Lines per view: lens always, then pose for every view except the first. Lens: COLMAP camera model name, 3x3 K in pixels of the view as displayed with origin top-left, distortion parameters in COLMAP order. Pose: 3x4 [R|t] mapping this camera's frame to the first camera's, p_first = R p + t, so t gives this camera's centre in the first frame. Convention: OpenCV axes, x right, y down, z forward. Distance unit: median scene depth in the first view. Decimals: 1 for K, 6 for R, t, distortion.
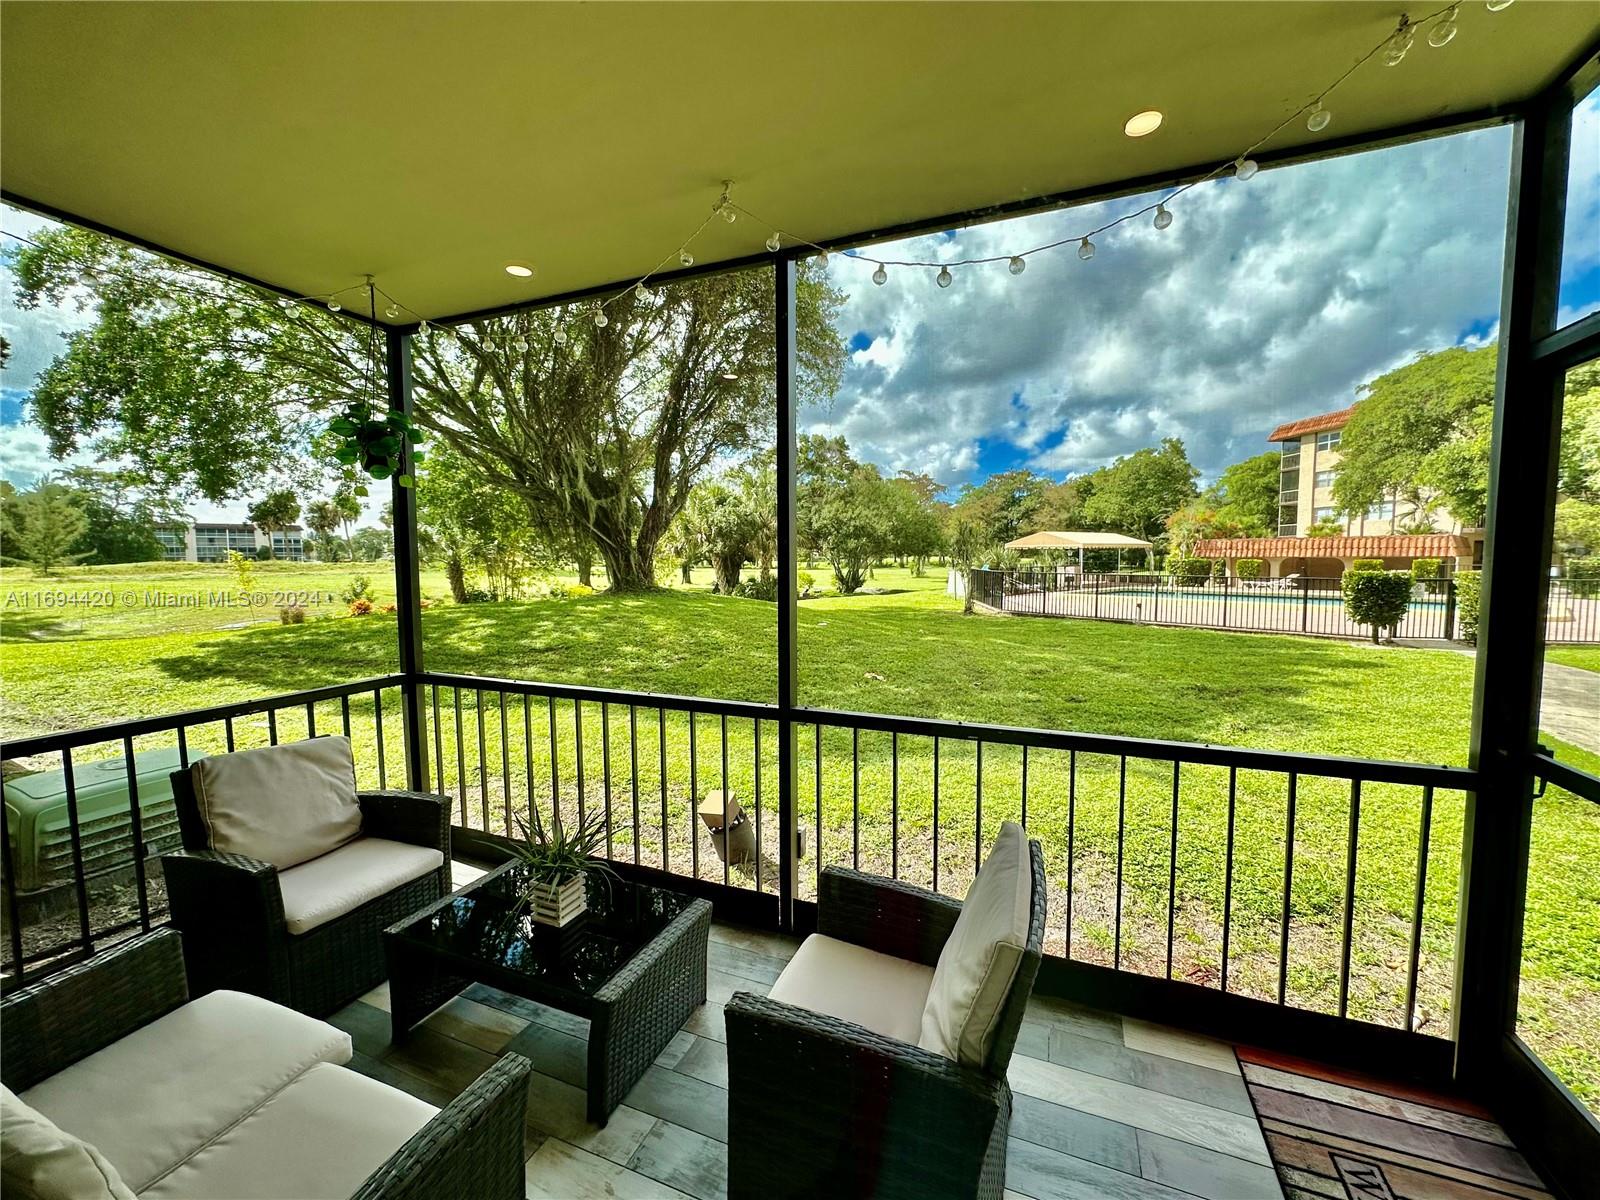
lens RADIAL K [[637.0, 0, 798.2], [0, 637.0, 605.0], [0, 0, 1]] dist [-0.005270, 0.001966]
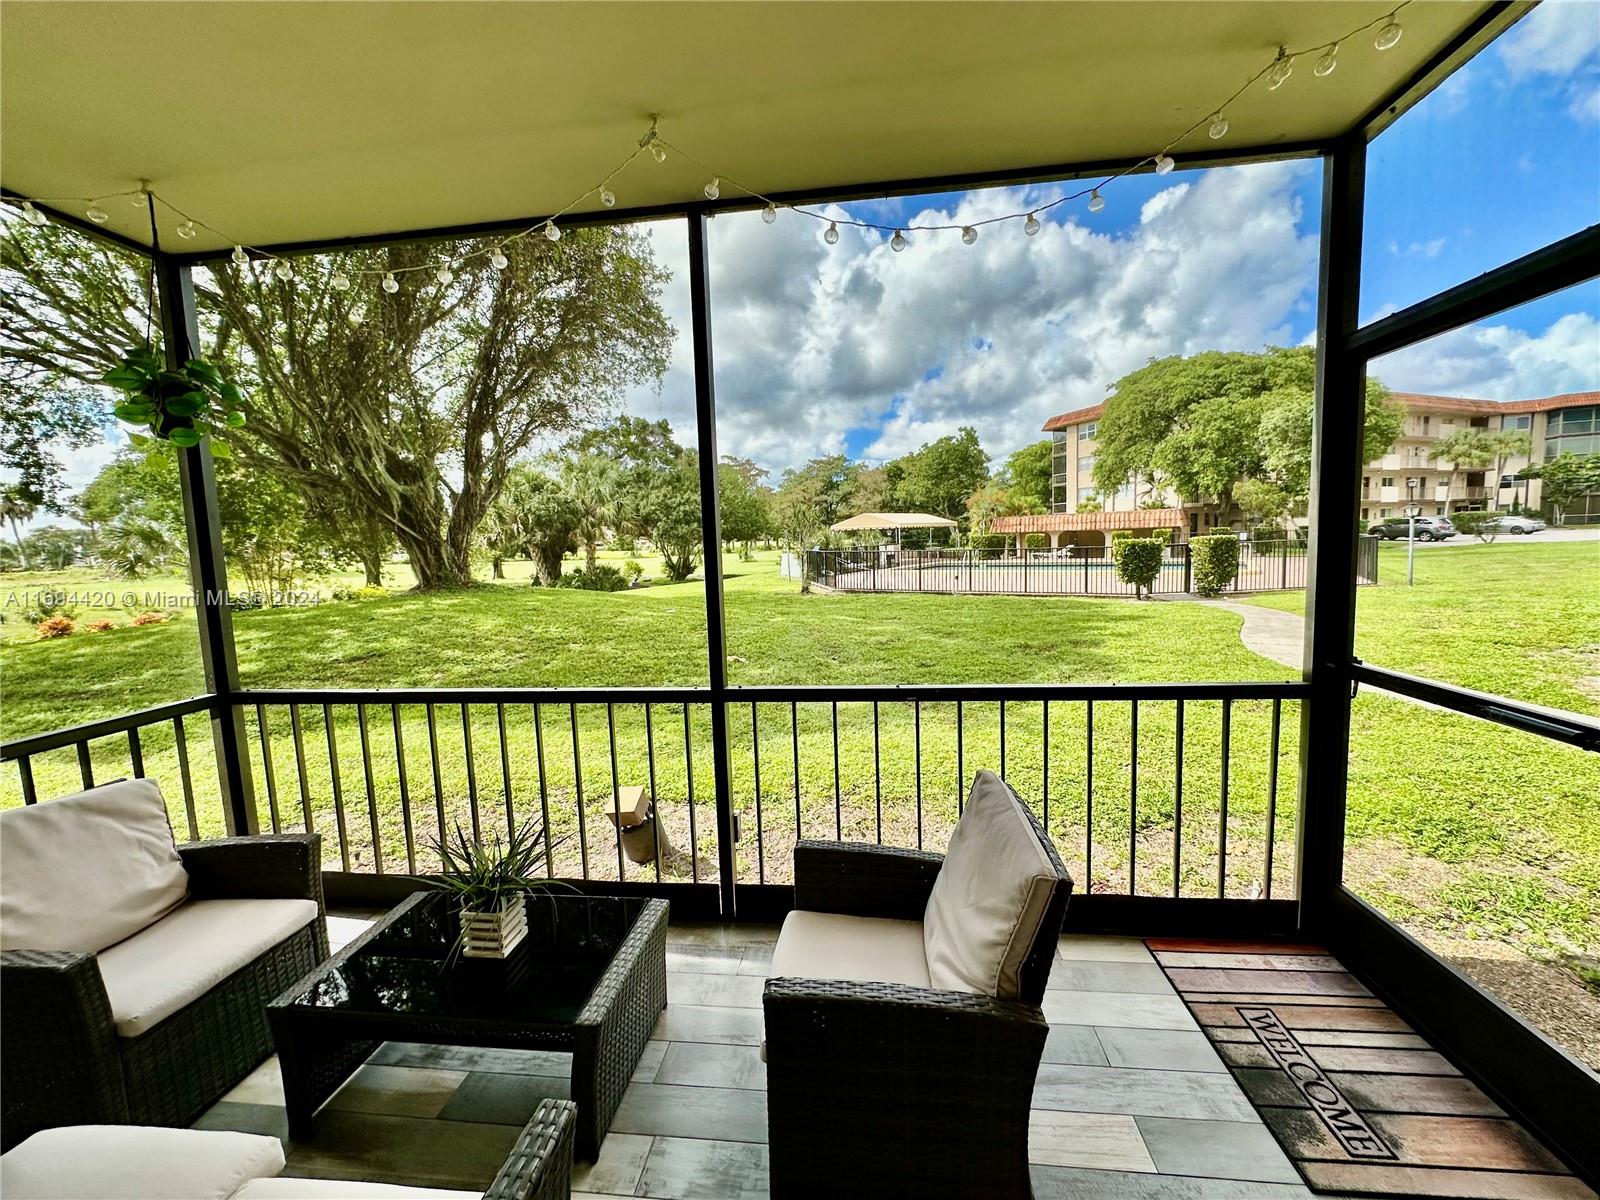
lens RADIAL K [[637.0, 0, 796.2], [0, 637.0, 605.6], [0, 0, 1]] dist [-0.005270, 0.001966]
pose [[0.963120, -0.057996, 0.262747, -0.061491], [0.052076, 0.998209, 0.029446, 0.005666], [-0.263984, -0.014677, 0.964415, 0.018025]]
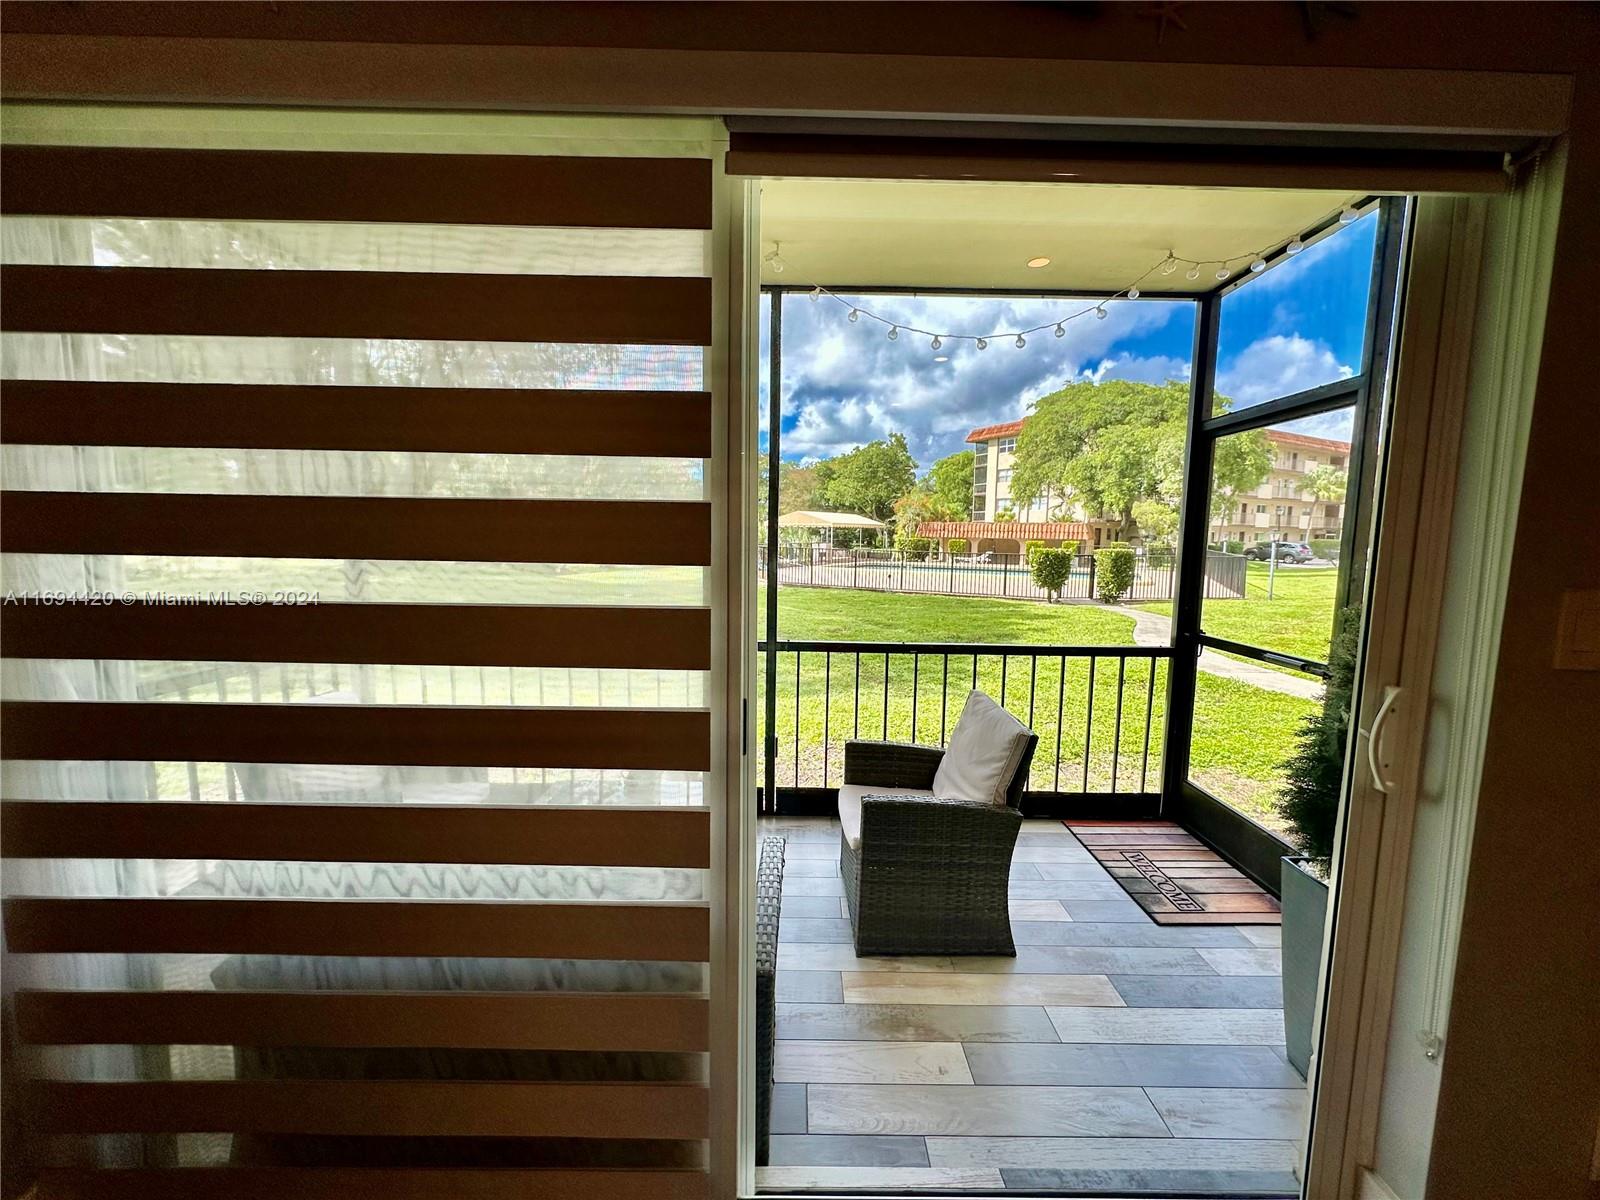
lens RADIAL K [[637.0, 0, 791.2], [0, 637.0, 604.5], [0, 0, 1]] dist [-0.005270, 0.001966]
pose [[0.928181, -0.021957, 0.371481, -0.190685], [0.008025, 0.999207, 0.039007, 0.014613], [-0.372043, -0.033225, 0.927621, -0.090373]]
